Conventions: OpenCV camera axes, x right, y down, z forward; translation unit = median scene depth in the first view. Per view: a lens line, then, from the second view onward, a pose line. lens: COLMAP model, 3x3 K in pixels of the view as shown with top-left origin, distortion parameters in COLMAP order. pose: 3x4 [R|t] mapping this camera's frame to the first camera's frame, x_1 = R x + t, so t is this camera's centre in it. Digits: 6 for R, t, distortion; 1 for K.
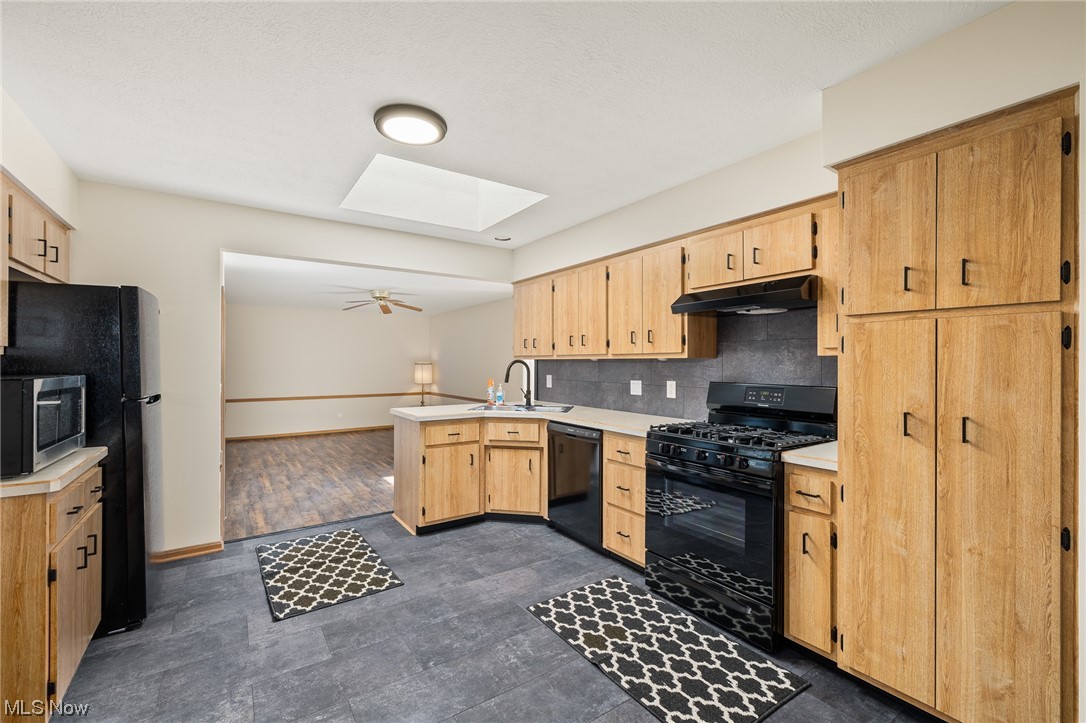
lens RADIAL K [[468.5, 0, 541.8], [0, 468.5, 359.8], [0, 0, 1]] dist [0.001146, 0.000086]
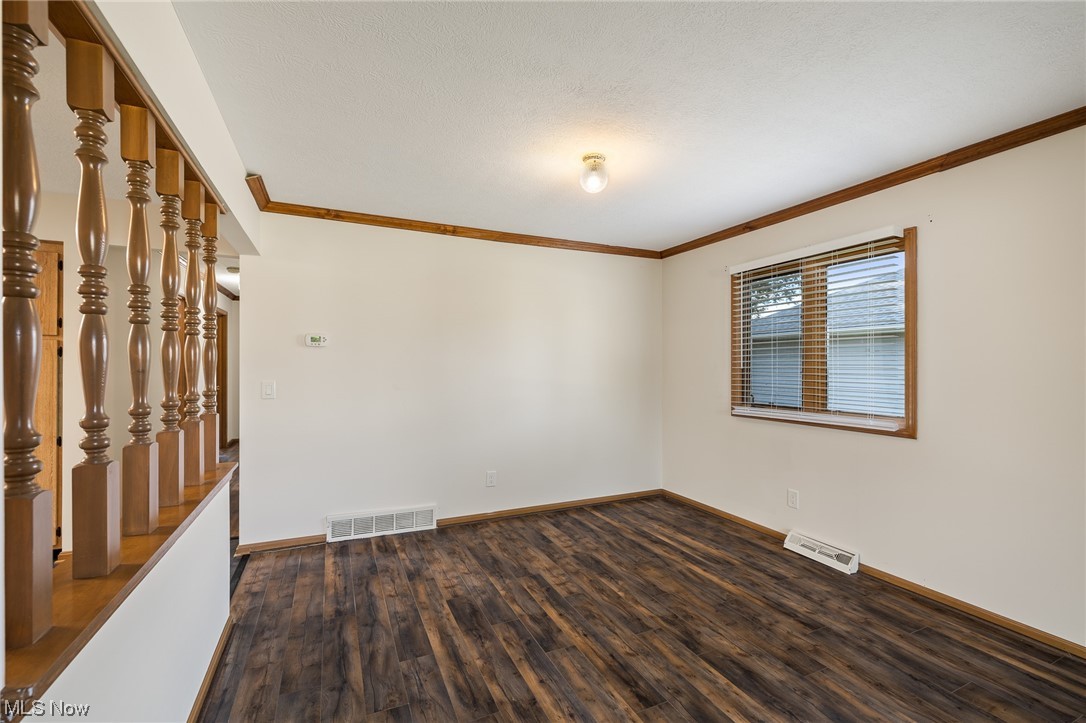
lens RADIAL K [[468.5, 0, 542.4], [0, 468.5, 362.5], [0, 0, 1]] dist [0.001146, 0.000086]
pose [[0.155851, 0.009943, 0.987731, -0.268461], [-0.006324, 0.999939, -0.009069, 0.003384], [-0.987760, -0.004833, 0.155904, -0.592900]]
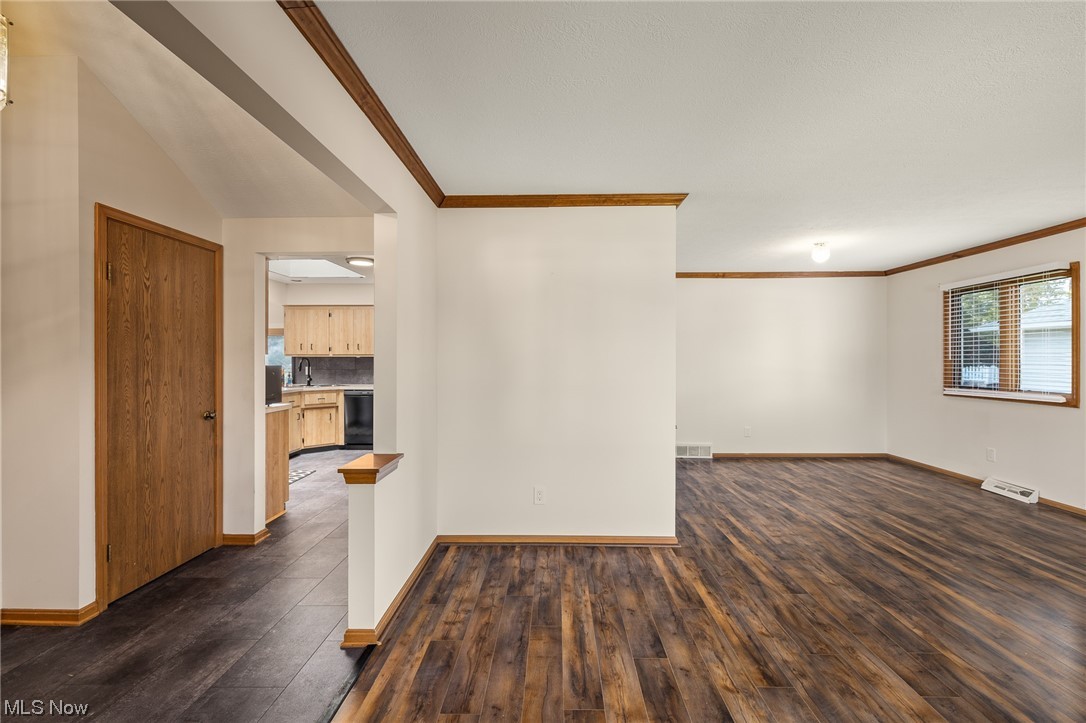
lens RADIAL K [[468.5, 0, 544.7], [0, 468.5, 362.0], [0, 0, 1]] dist [0.001146, 0.000086]
pose [[0.568290, -0.001865, 0.822826, -1.017731], [-0.003602, 0.999982, 0.004754, 0.007463], [-0.822820, -0.005665, 0.568273, -0.664593]]
